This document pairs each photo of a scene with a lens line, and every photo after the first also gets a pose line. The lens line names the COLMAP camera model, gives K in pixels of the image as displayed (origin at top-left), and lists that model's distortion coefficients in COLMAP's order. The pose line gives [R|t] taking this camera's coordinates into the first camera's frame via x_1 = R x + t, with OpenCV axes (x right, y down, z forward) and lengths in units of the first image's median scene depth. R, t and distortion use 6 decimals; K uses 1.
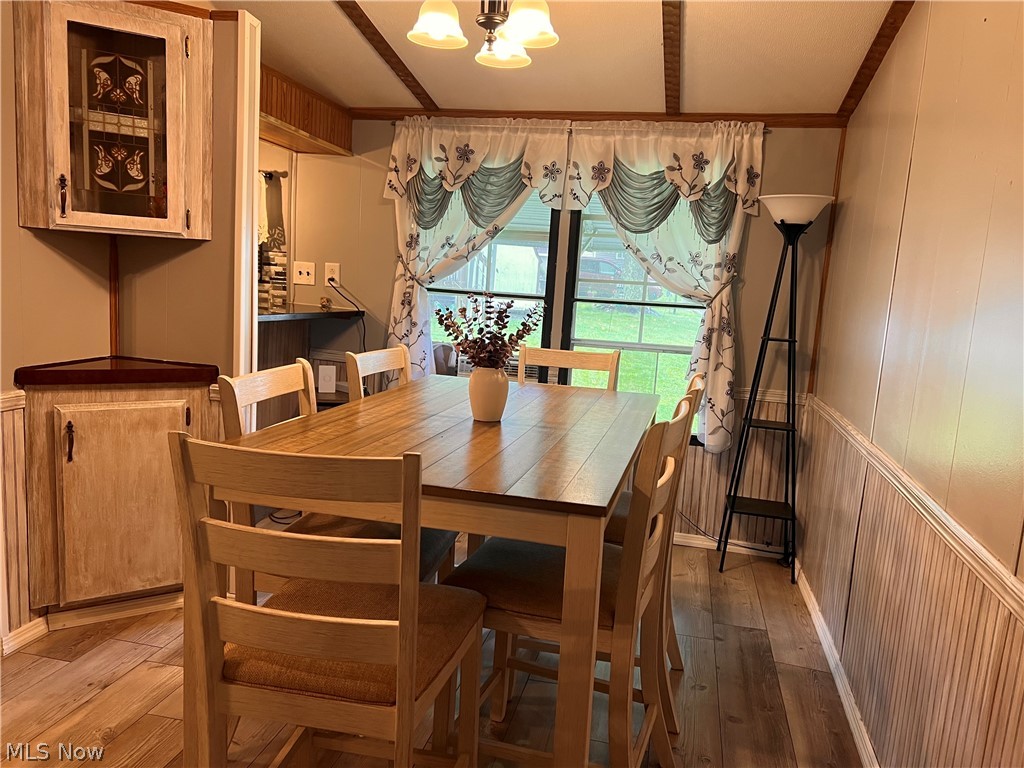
lens RADIAL K [[772.8, 0, 517.1], [0, 772.8, 390.2], [0, 0, 1]] dist [0.077020, -0.091742]
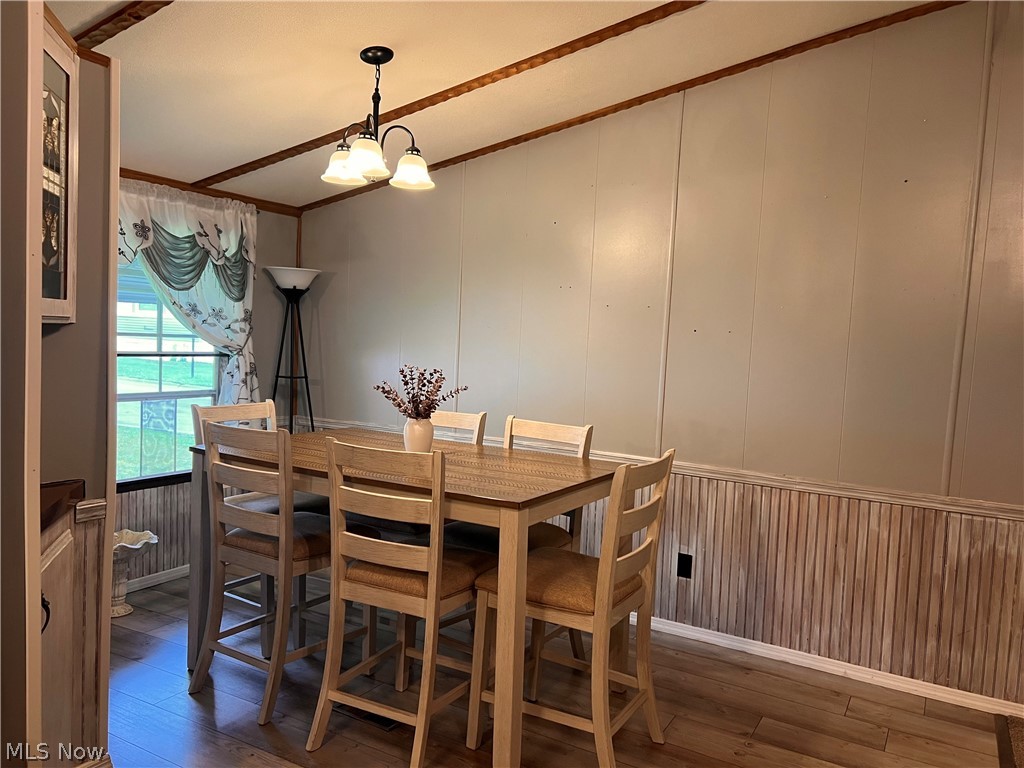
lens RADIAL K [[772.8, 0, 519.0], [0, 772.8, 389.5], [0, 0, 1]] dist [0.077020, -0.091742]
pose [[0.293780, -0.111477, 0.949351, -0.763687], [0.119118, 0.989704, 0.079354, -0.100064], [-0.948422, 0.089773, 0.304034, 0.248832]]
